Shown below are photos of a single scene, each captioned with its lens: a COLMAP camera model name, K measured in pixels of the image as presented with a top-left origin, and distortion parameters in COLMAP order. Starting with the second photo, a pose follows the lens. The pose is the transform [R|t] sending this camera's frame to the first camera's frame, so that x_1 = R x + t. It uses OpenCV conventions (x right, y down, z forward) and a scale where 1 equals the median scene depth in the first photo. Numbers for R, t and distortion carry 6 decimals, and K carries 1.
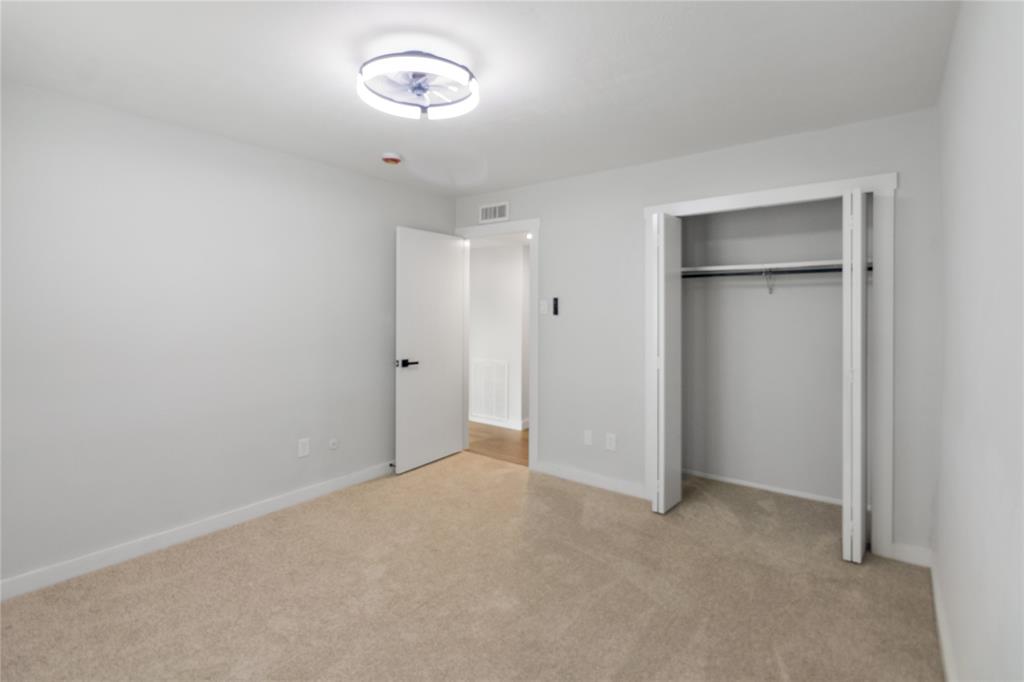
lens RADIAL K [[480.2, 0, 512.6], [0, 480.2, 321.2], [0, 0, 1]] dist [0.000618, 0.000394]
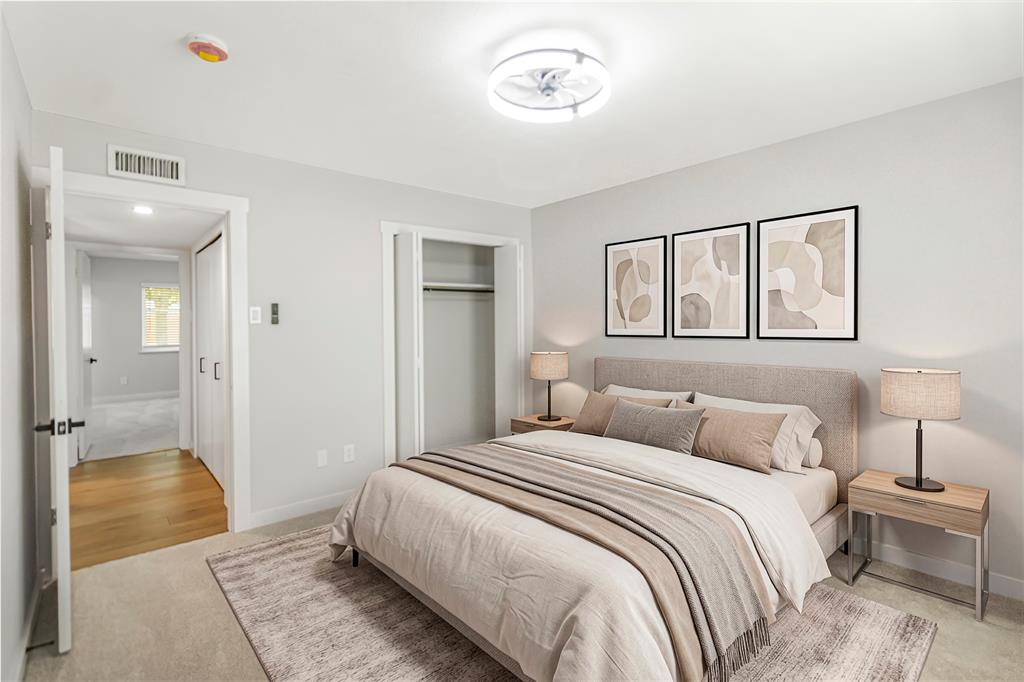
lens RADIAL K [[469.9, 0, 512.9], [0, 469.9, 326.3], [0, 0, 1]] dist [0.000803, 0.000072]
pose [[0.193411, -0.028723, 0.980697, -0.603672], [0.027300, 0.999342, 0.023885, -0.017504], [-0.980738, 0.022154, 0.194068, 0.442455]]
